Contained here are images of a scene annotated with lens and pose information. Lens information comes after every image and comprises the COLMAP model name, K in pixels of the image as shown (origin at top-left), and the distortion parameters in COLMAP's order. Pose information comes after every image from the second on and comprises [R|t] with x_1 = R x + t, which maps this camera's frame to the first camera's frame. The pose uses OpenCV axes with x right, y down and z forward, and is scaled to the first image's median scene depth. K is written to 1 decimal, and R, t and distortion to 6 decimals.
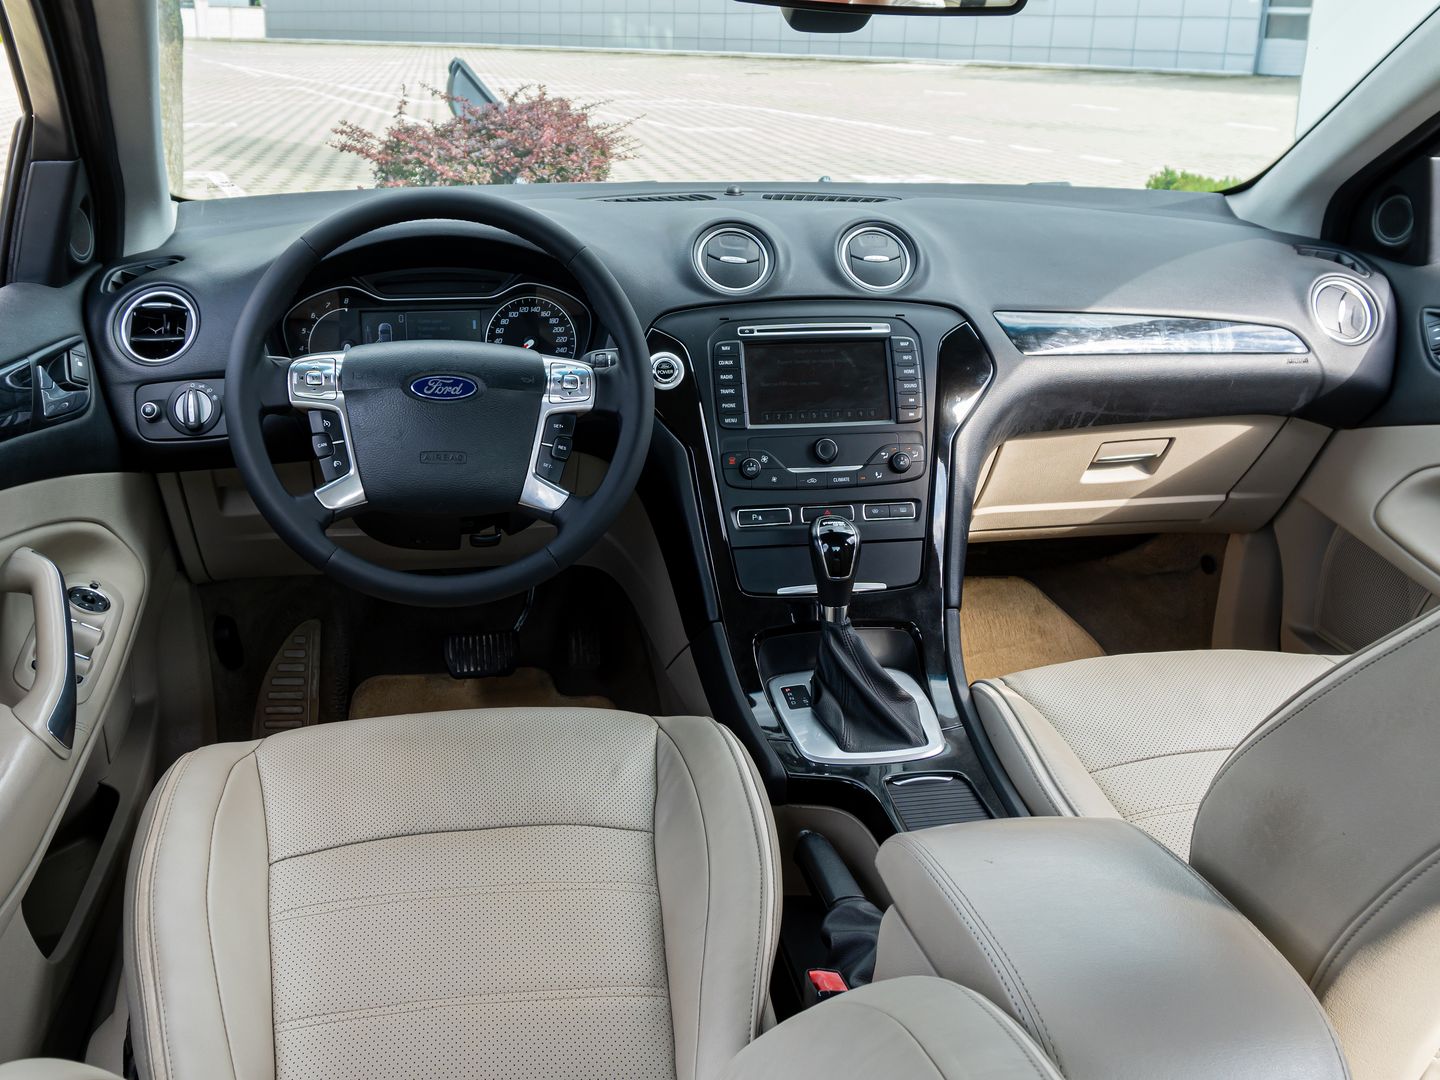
lens RADIAL K [[990.8, 0, 713.9], [0, 990.8, 543.7], [0, 0, 1]] dist [-0.008725, -0.000488]
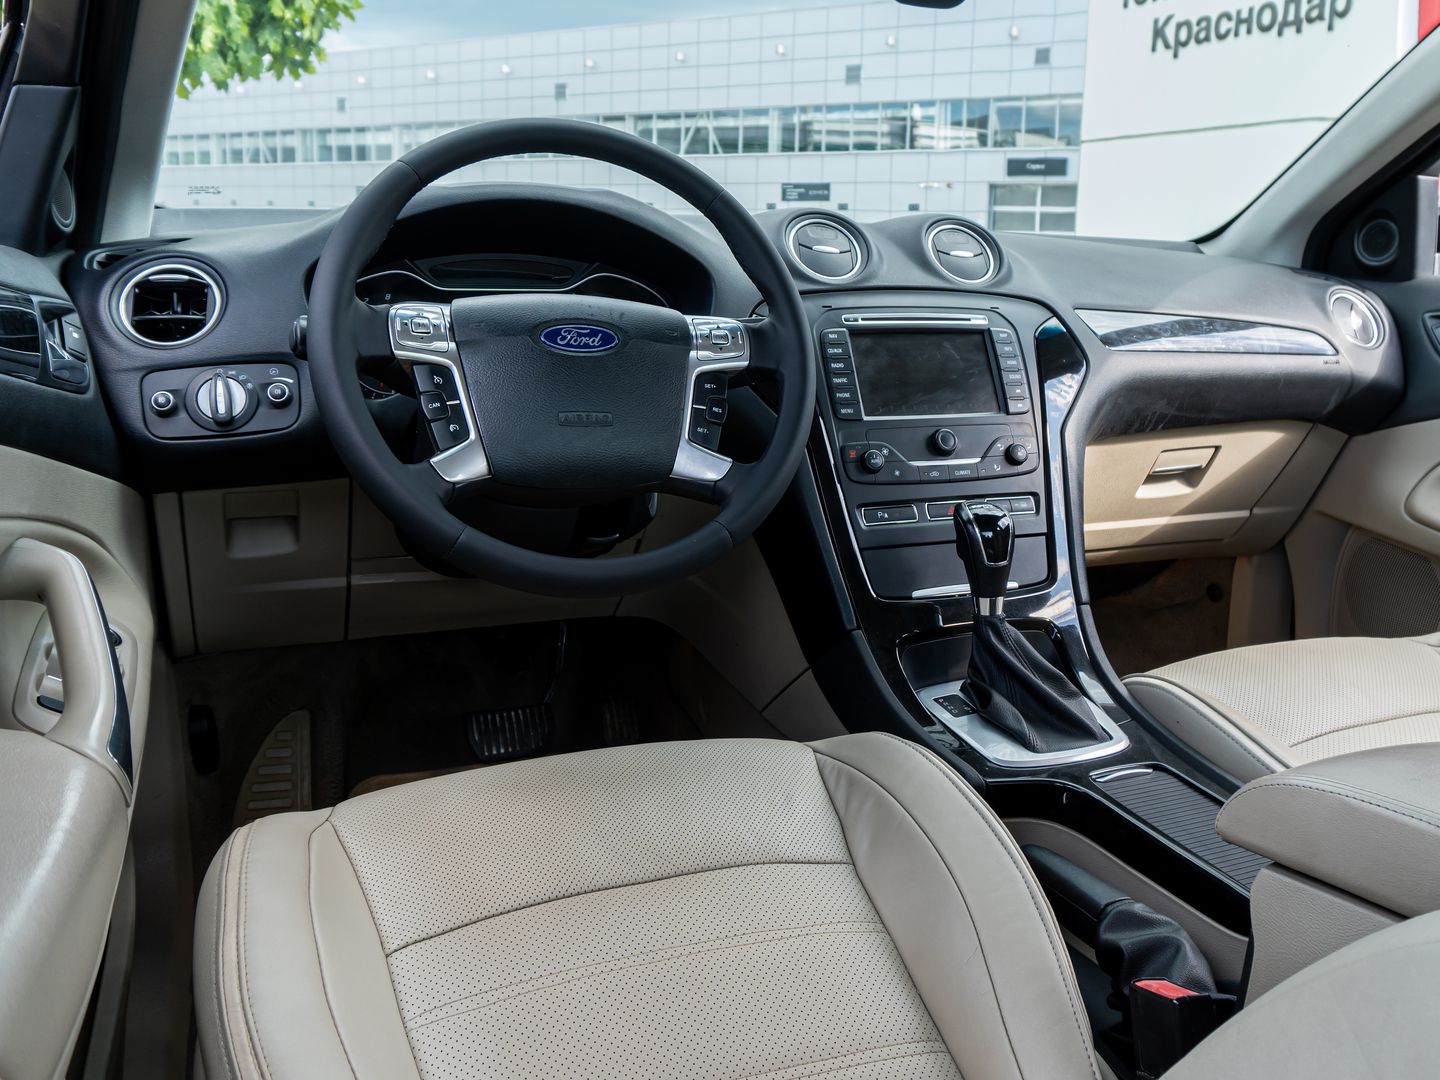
lens RADIAL K [[990.8, 0, 843.8], [0, 990.8, 513.4], [0, 0, 1]] dist [-0.008725, -0.000488]
pose [[0.980082, -0.055695, 0.190623, -0.176796], [0.080018, 0.989253, -0.122377, 0.086326], [-0.181758, 0.135193, 0.974006, 0.132540]]
